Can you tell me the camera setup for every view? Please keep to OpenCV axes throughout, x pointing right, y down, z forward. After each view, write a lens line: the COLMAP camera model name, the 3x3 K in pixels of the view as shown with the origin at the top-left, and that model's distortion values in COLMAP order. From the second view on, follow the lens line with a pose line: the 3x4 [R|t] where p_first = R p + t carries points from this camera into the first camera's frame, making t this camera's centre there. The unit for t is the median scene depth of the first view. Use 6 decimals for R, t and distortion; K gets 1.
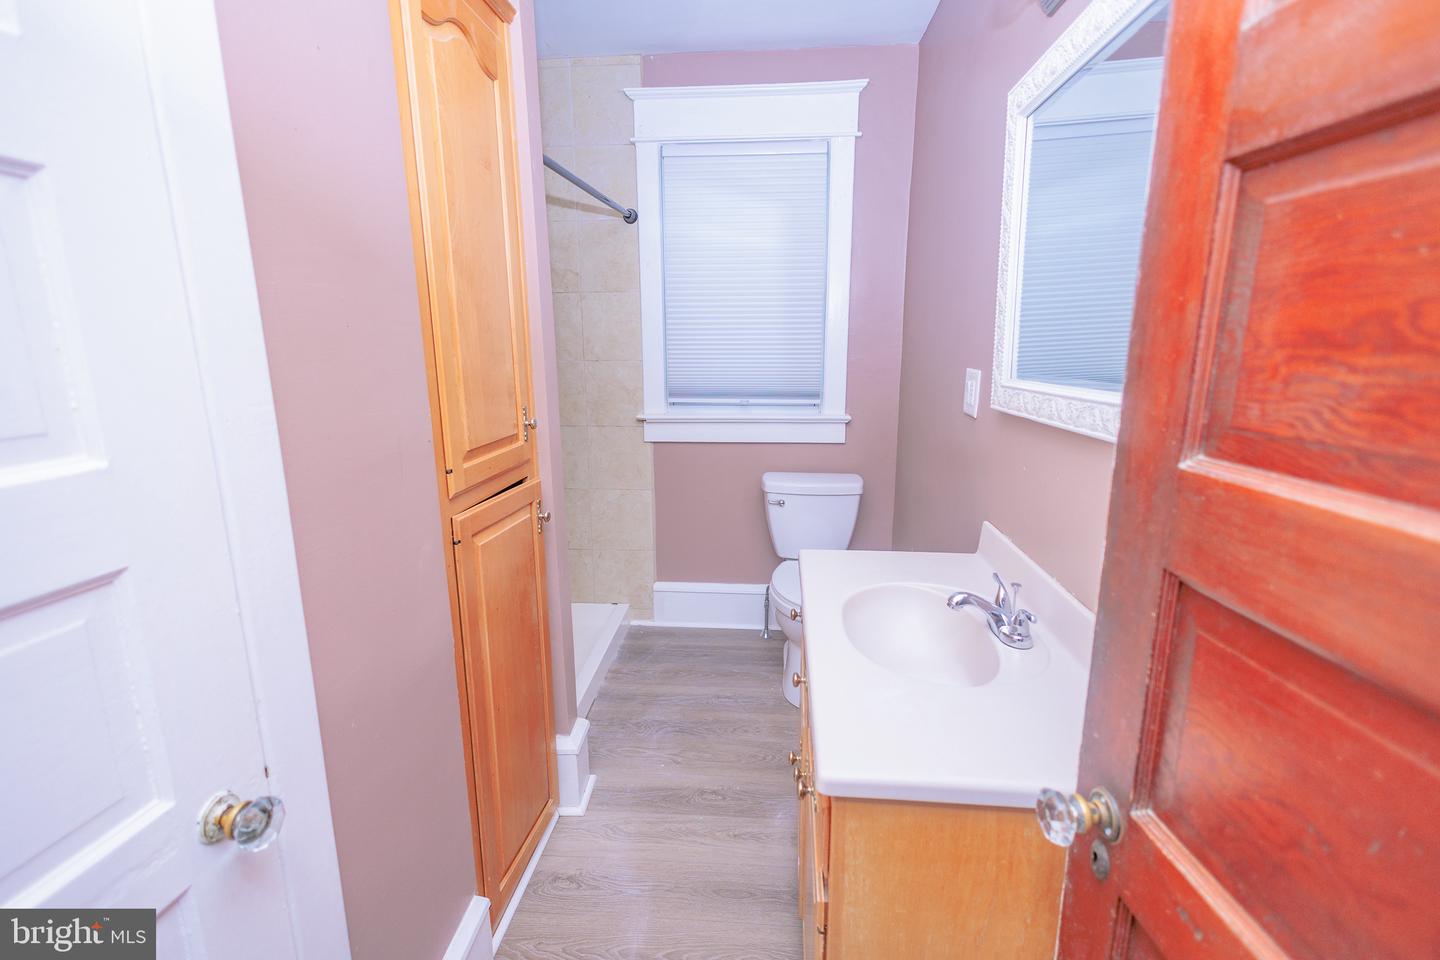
lens RADIAL K [[656.7, 0, 742.7], [0, 656.7, 478.4], [0, 0, 1]] dist [0.005689, -0.004670]
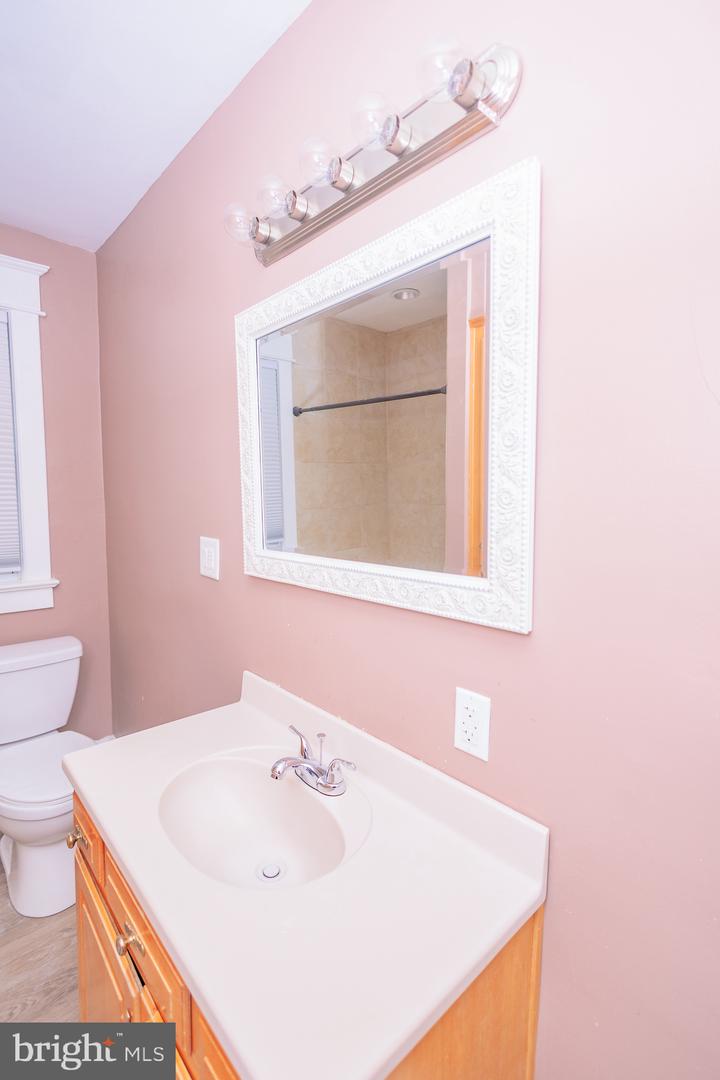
lens RADIAL K [[492.5, 0, 354.3], [0, 492.5, 545.0], [0, 0, 1]] dist [0.005689, -0.004670]
pose [[0.694882, -0.046176, 0.717640, -0.092608], [0.126041, 0.990309, -0.058323, -0.070846], [-0.707992, 0.130980, 0.693968, 0.218948]]
